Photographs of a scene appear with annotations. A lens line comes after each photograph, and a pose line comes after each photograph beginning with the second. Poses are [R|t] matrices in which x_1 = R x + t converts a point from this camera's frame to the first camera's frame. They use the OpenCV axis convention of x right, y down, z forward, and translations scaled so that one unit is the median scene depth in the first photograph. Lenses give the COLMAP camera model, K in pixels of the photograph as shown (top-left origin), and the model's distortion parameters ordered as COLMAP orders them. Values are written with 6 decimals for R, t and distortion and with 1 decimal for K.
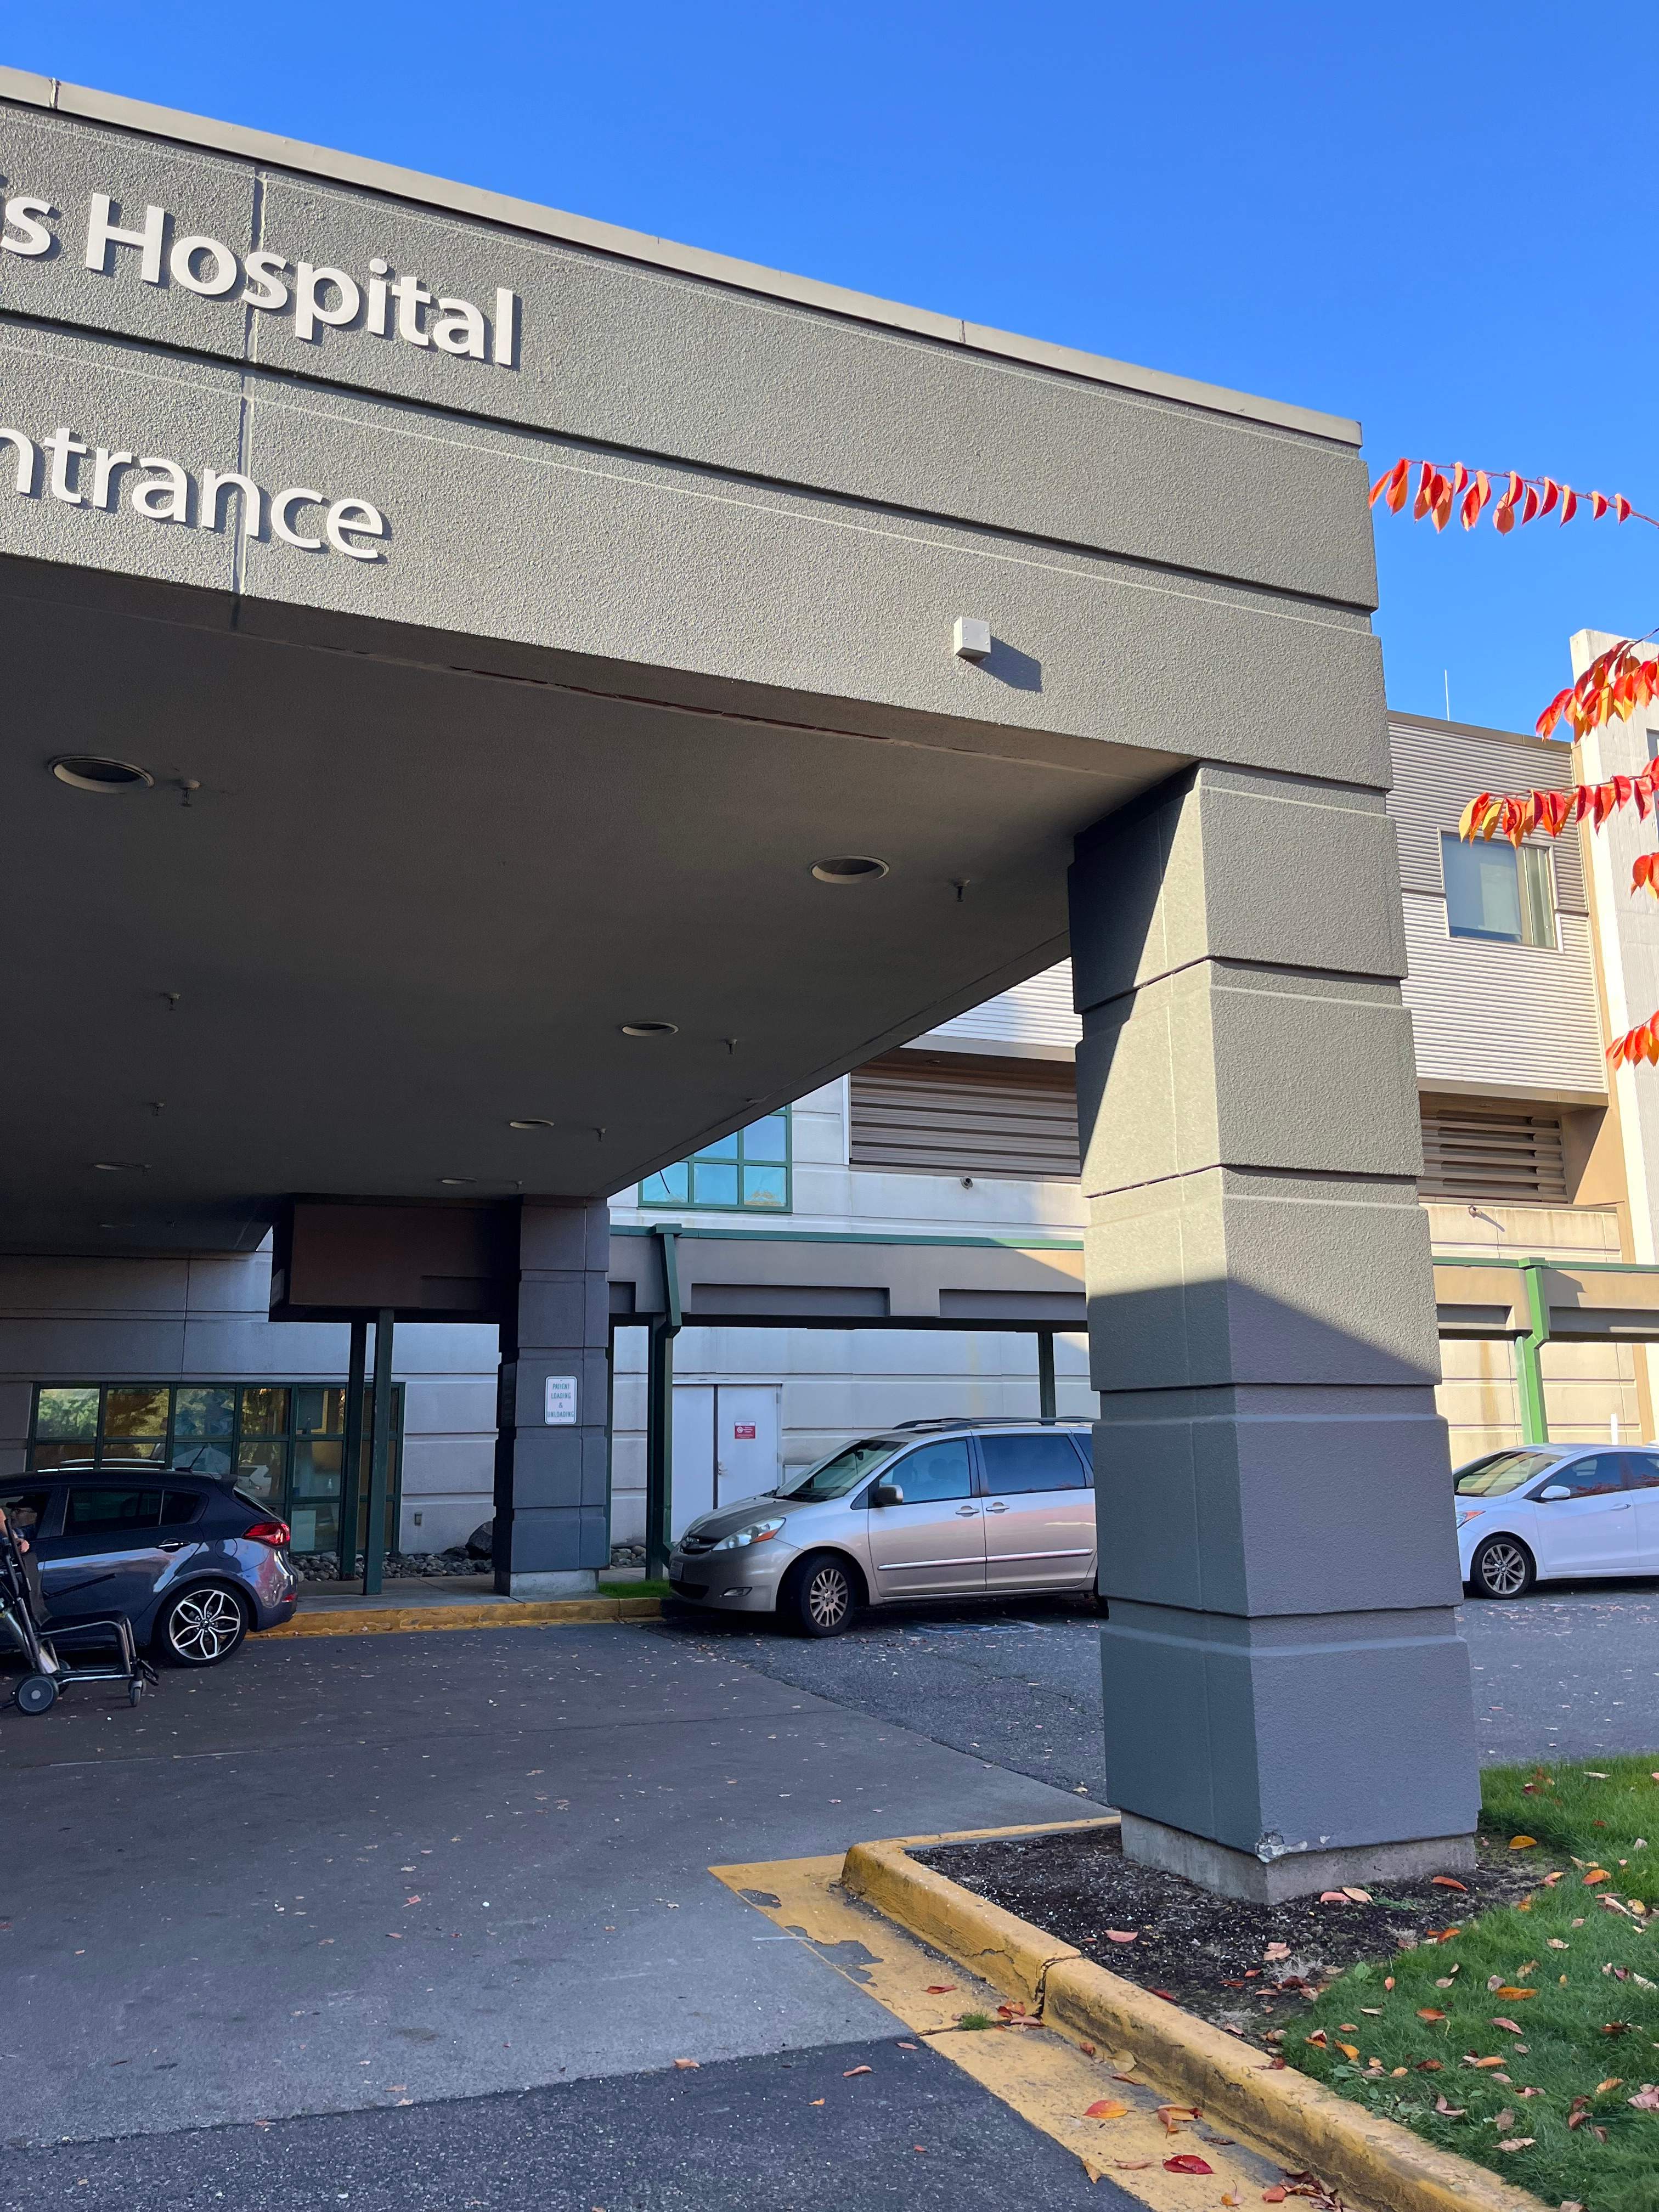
lens RADIAL K [[1636.3, 0, 829.5], [0, 1636.3, 1106.0], [0, 0, 1]] dist [0.071420, -0.103812]
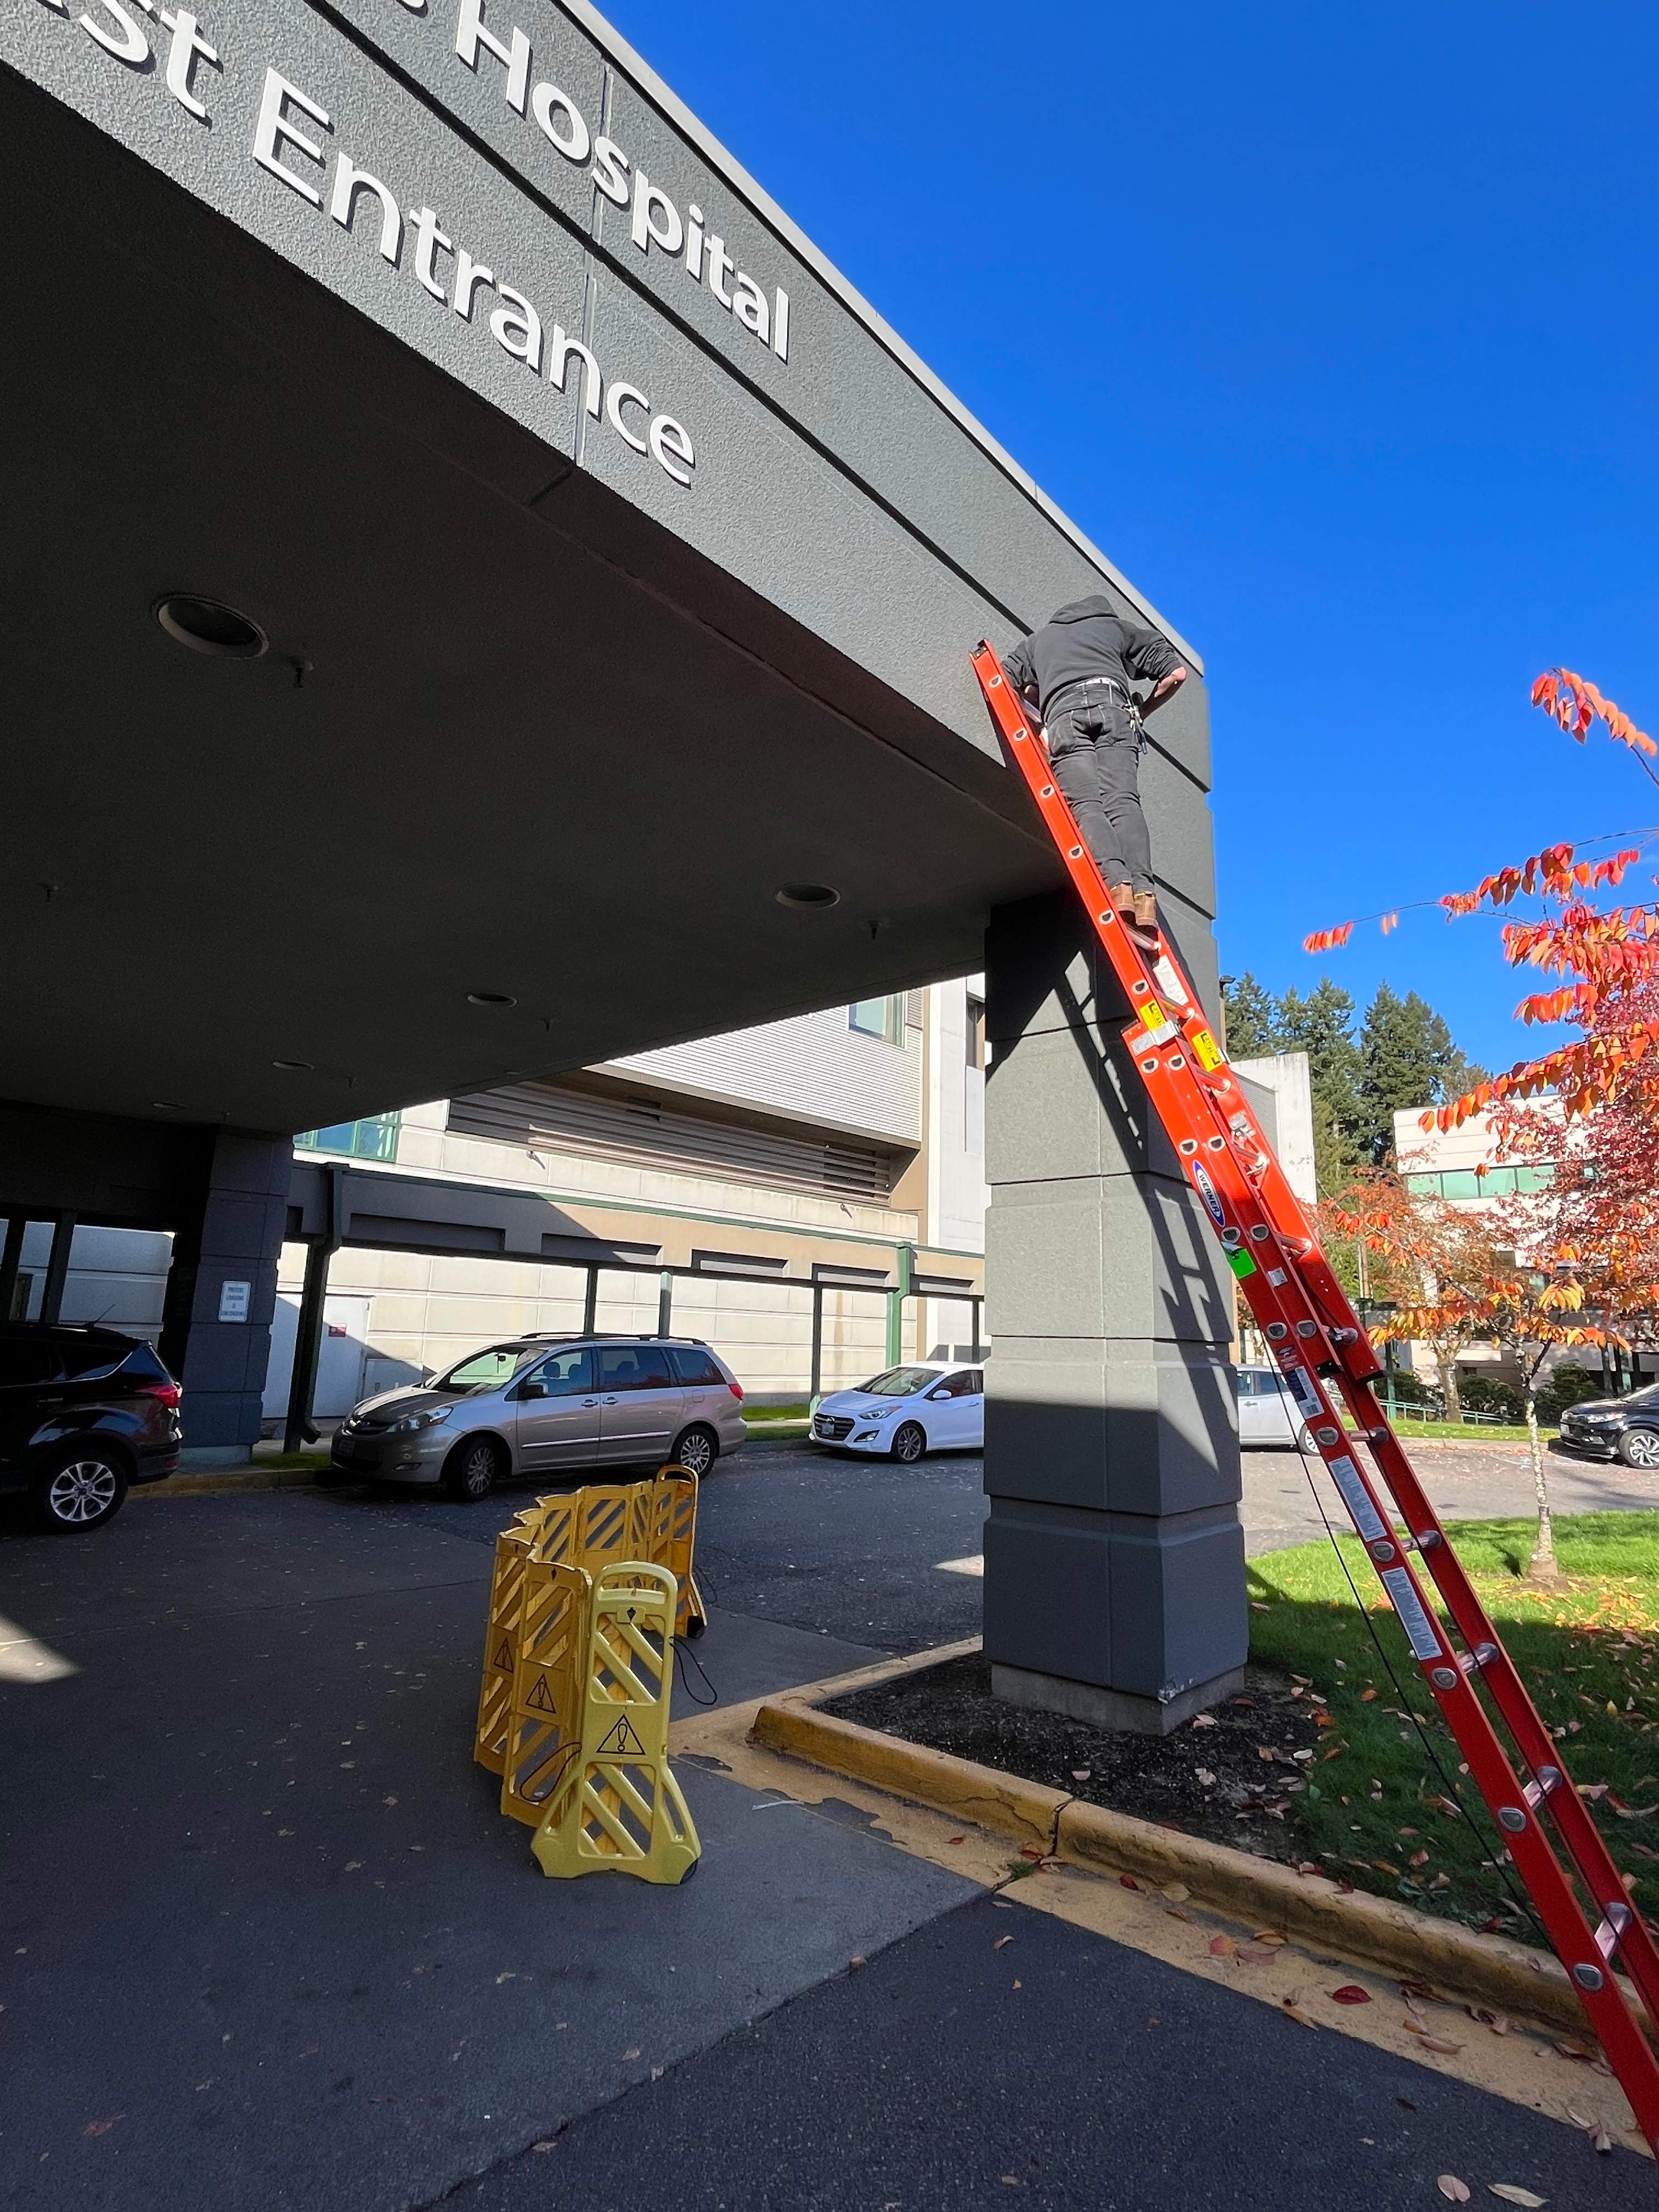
lens RADIAL K [[1117.8, 0, 827.5], [0, 1117.8, 1114.0], [0, 0, 1]] dist [-0.005823, -0.000010]
pose [[0.902279, 0.124124, 0.412899, -0.355521], [-0.123339, 0.991950, -0.028672, 0.046029], [-0.413134, -0.025056, 0.910325, 0.281432]]
